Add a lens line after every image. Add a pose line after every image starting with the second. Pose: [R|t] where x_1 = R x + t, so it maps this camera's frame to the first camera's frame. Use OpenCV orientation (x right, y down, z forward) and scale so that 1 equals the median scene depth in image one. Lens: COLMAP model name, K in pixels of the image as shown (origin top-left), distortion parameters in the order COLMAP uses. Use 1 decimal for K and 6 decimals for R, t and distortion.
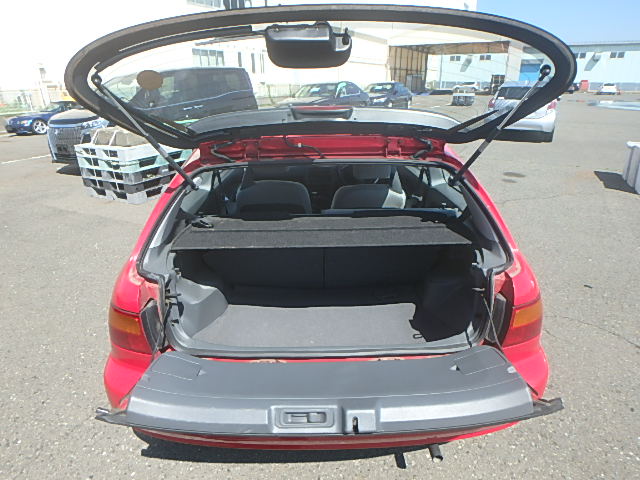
lens RADIAL K [[396.7, 0, 319.1], [0, 396.7, 242.5], [0, 0, 1]] dist [-0.031394, 0.008587]
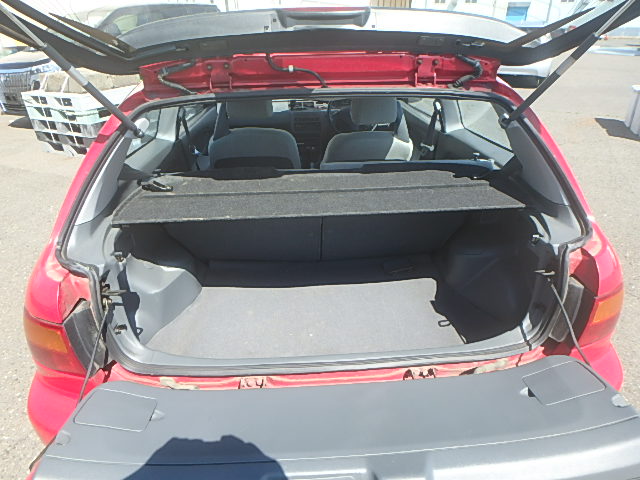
lens RADIAL K [[396.7, 0, 323.5], [0, 396.7, 238.8], [0, 0, 1]] dist [-0.031394, 0.008587]
pose [[0.998377, -0.024485, 0.051413, -0.030116], [0.018859, 0.994059, 0.107200, -0.022339], [-0.053732, -0.106057, 0.992907, 0.250659]]
